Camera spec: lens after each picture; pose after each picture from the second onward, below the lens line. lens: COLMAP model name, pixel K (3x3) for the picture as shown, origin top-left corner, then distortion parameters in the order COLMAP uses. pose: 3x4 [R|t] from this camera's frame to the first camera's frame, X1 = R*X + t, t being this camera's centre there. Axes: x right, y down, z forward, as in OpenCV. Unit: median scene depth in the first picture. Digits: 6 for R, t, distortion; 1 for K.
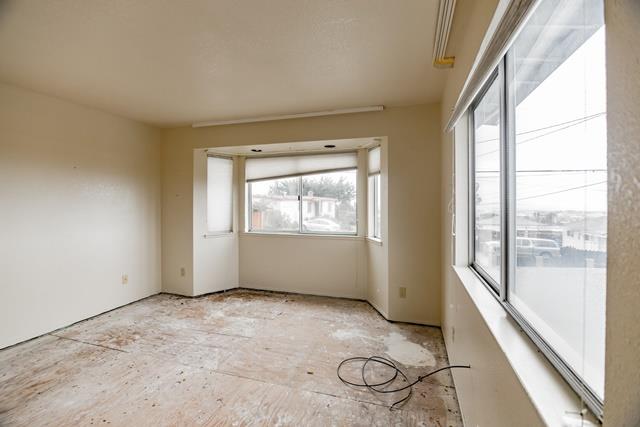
lens RADIAL K [[291.1, 0, 319.7], [0, 291.1, 202.6], [0, 0, 1]] dist [-0.011936, -0.000483]
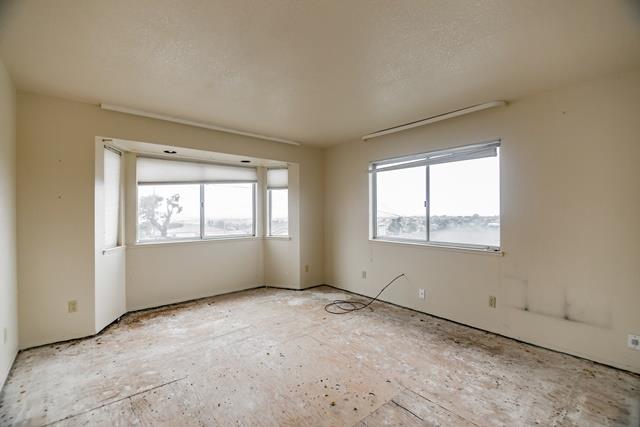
lens RADIAL K [[292.4, 0, 320.8], [0, 292.4, 212.4], [0, 0, 1]] dist [-0.013150, -0.000547]
pose [[0.511430, -0.002826, 0.859320, -0.869406], [0.000150, 0.999995, 0.003199, 0.010026], [-0.859325, -0.001507, 0.511428, 0.139022]]
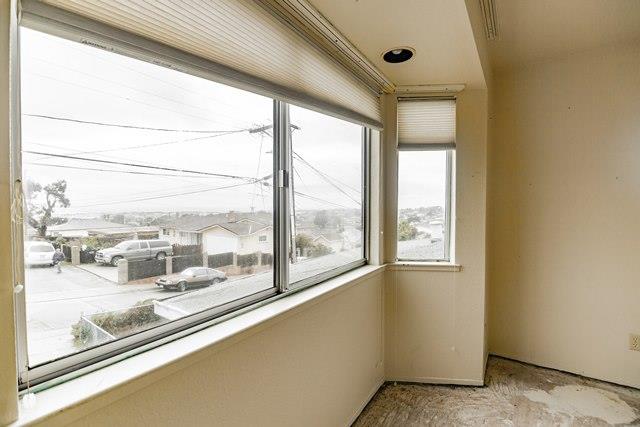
lens RADIAL K [[294.4, 0, 320.6], [0, 294.4, 208.8], [0, 0, 1]] dist [-0.002806, -0.000637]
pose [[0.266613, -0.014293, 0.963698, -0.414090], [-0.000752, 0.999887, 0.015038, 0.012731], [-0.963803, -0.004734, 0.266572, 1.042689]]
